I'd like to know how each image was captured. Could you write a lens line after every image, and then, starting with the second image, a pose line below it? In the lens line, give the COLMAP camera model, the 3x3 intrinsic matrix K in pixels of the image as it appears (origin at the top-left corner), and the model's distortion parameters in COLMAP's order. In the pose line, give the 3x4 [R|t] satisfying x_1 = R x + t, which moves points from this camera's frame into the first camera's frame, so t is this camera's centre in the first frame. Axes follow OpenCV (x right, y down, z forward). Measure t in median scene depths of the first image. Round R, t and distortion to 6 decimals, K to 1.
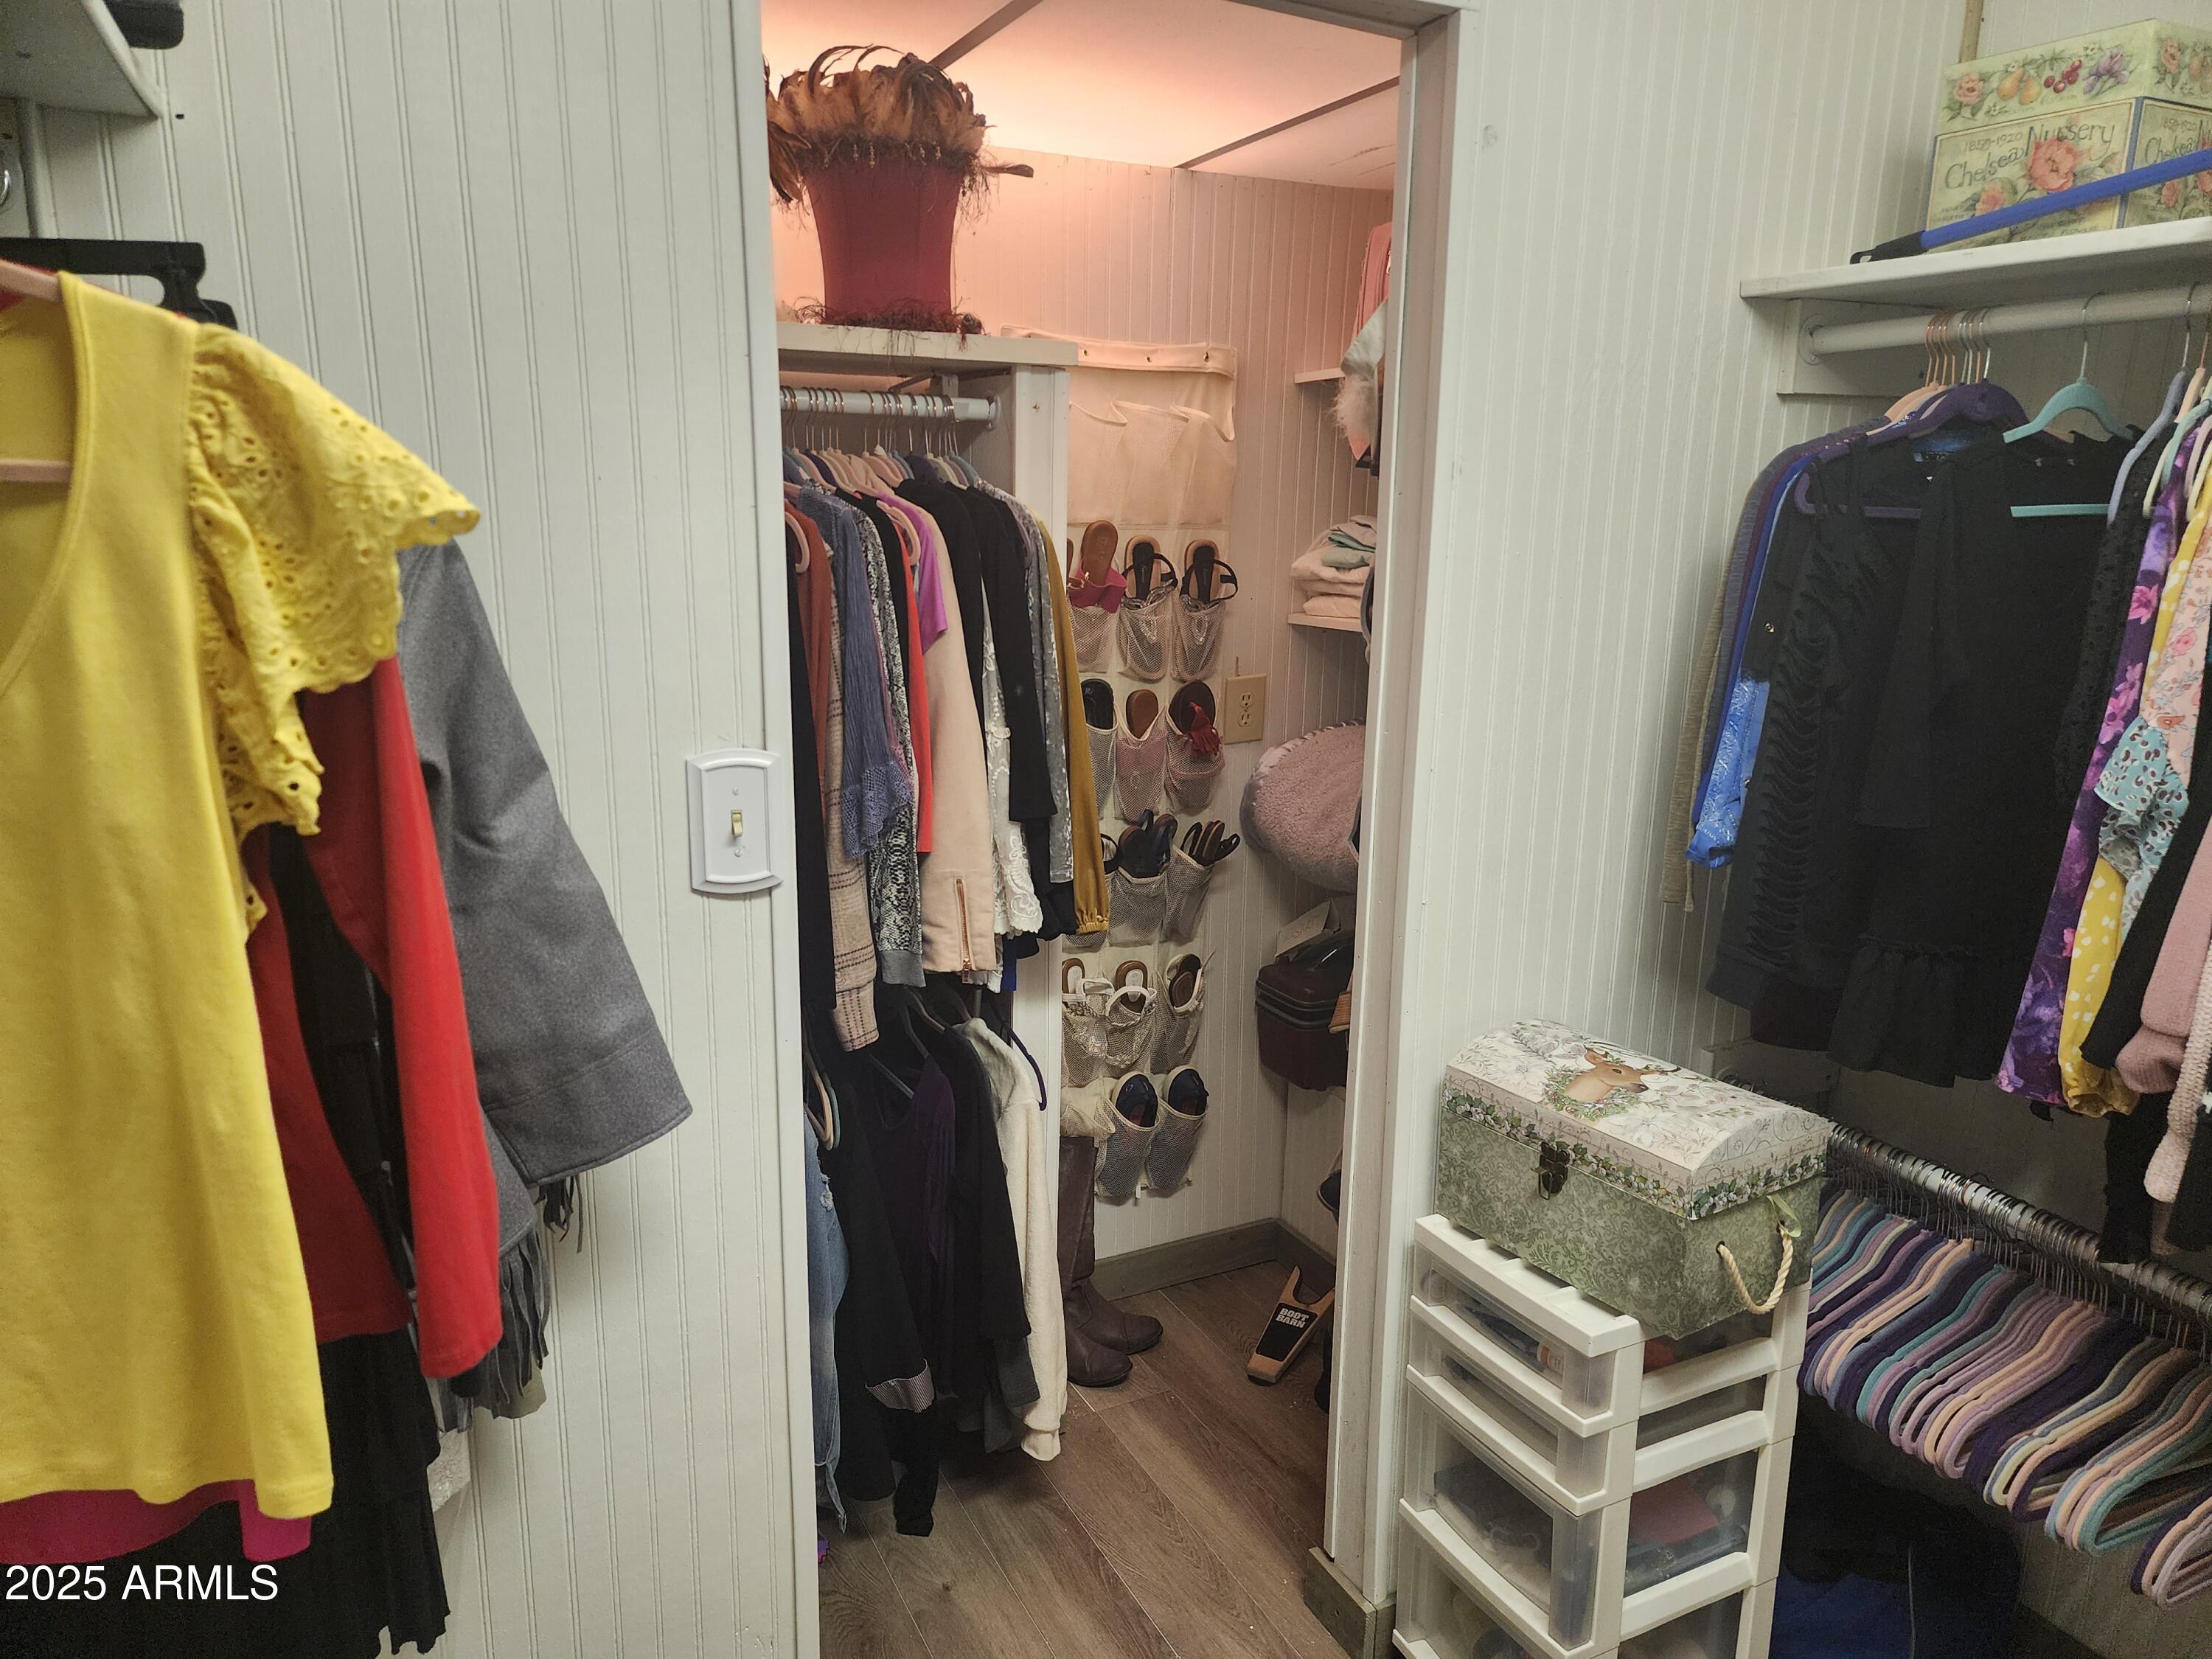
lens RADIAL K [[1474.9, 0, 1119.6], [0, 1474.9, 855.1], [0, 0, 1]] dist [0.069852, -0.063460]
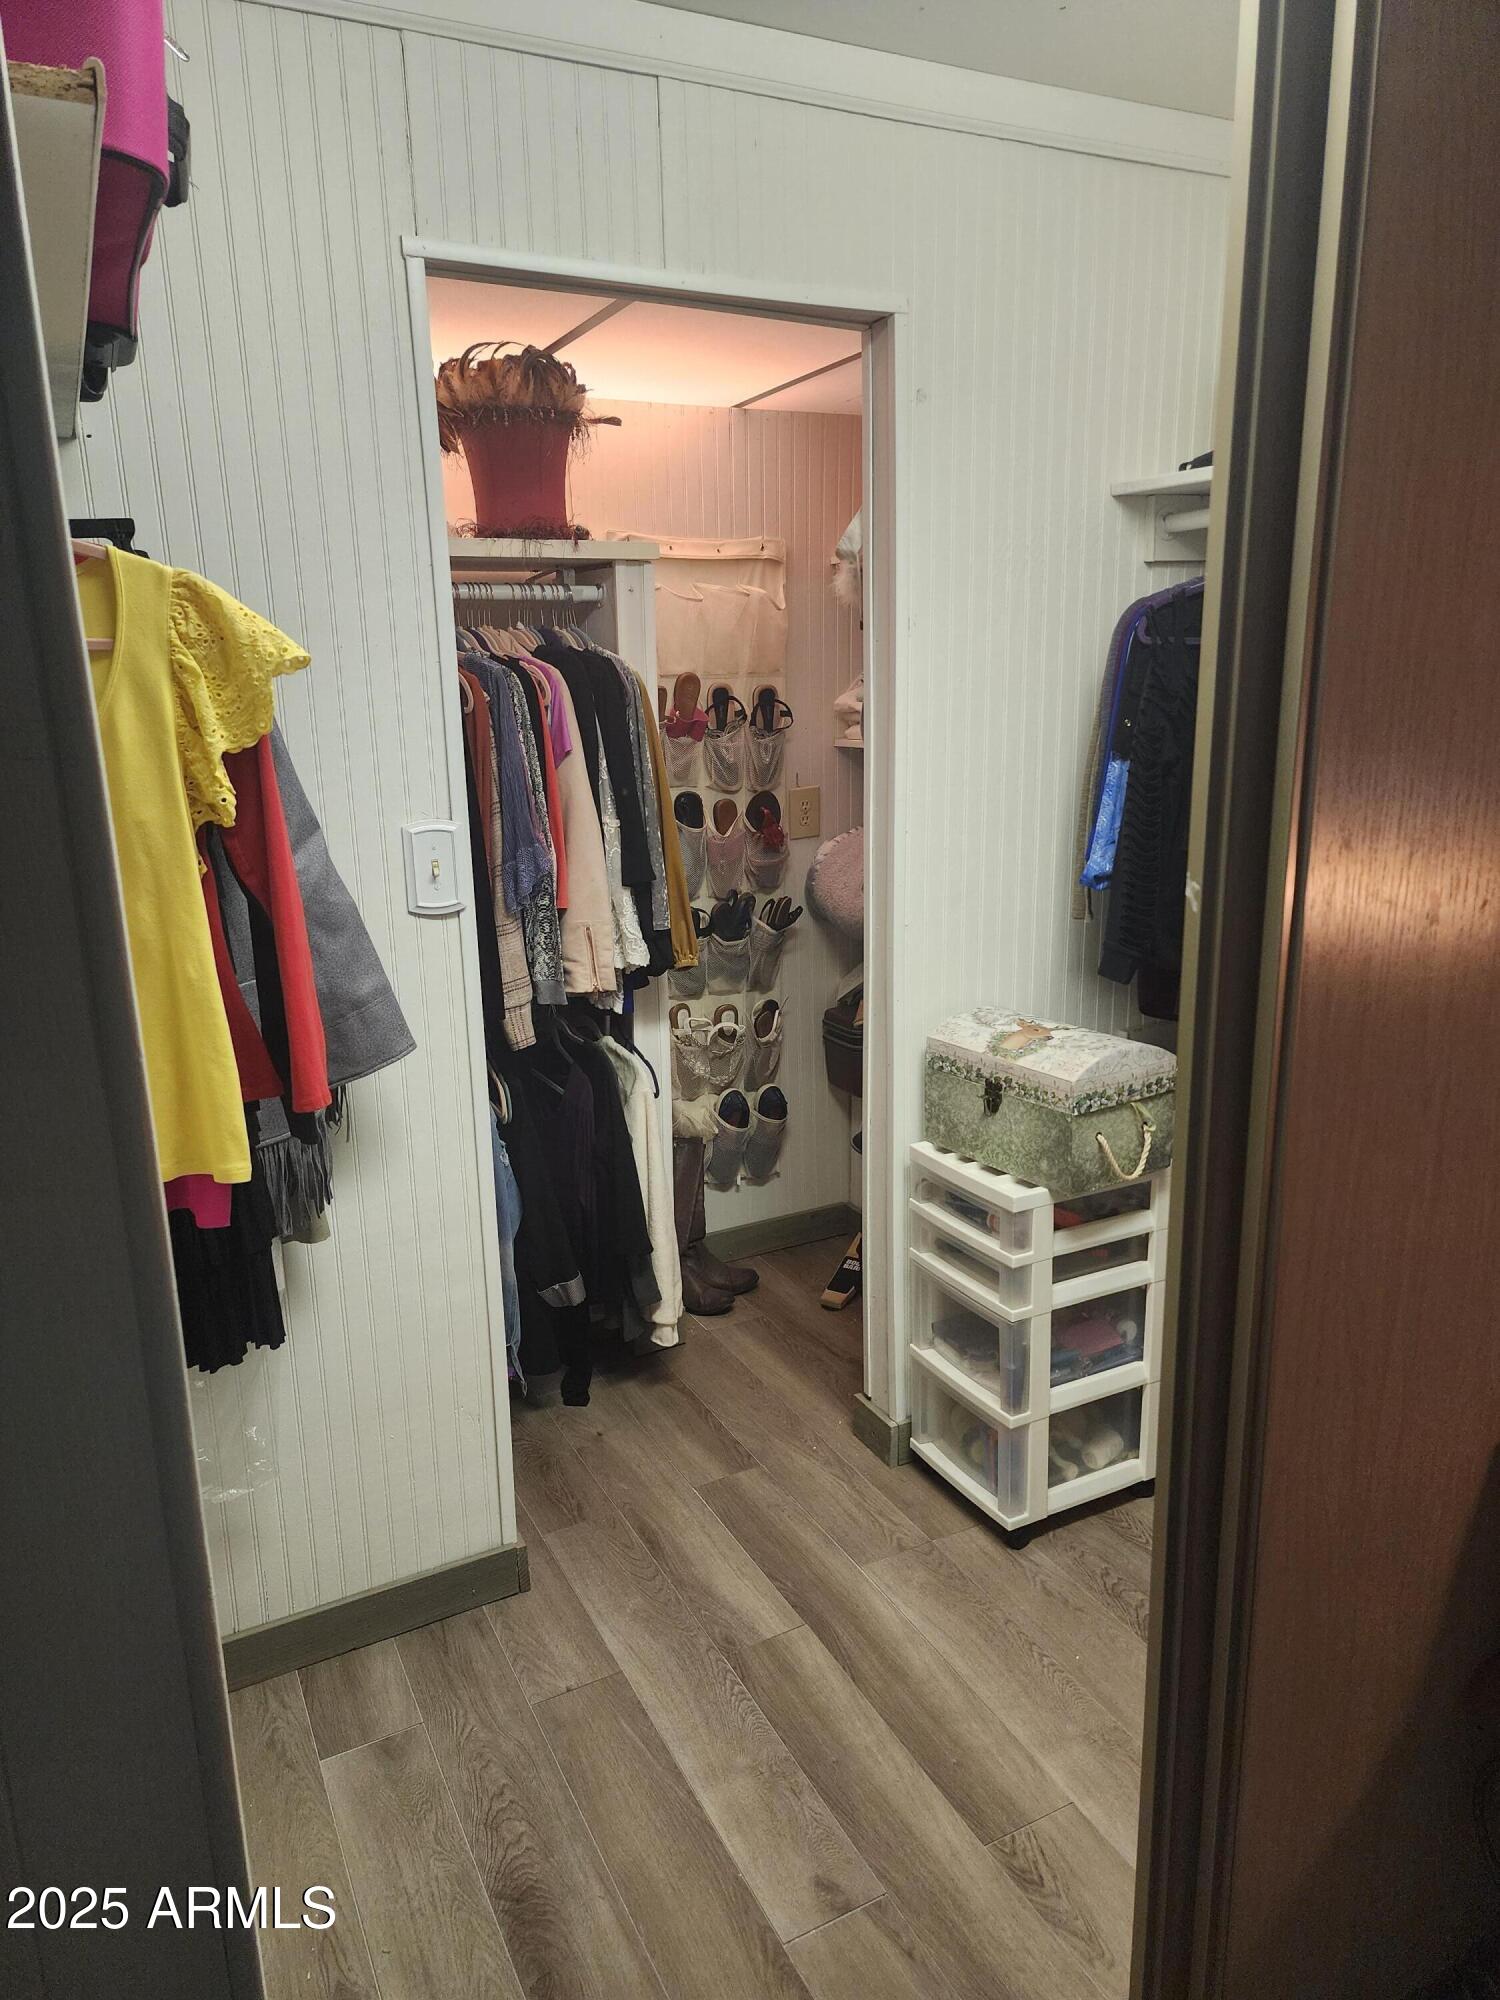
lens RADIAL K [[1333.5, 0, 748.4], [0, 1333.5, 1011.0], [0, 0, 1]] dist [0.069852, -0.063460]
pose [[0.999297, -0.036505, -0.008485, 0.054233], [0.036625, 0.999225, 0.014406, 0.085346], [0.007953, -0.014707, 0.999860, -0.287238]]
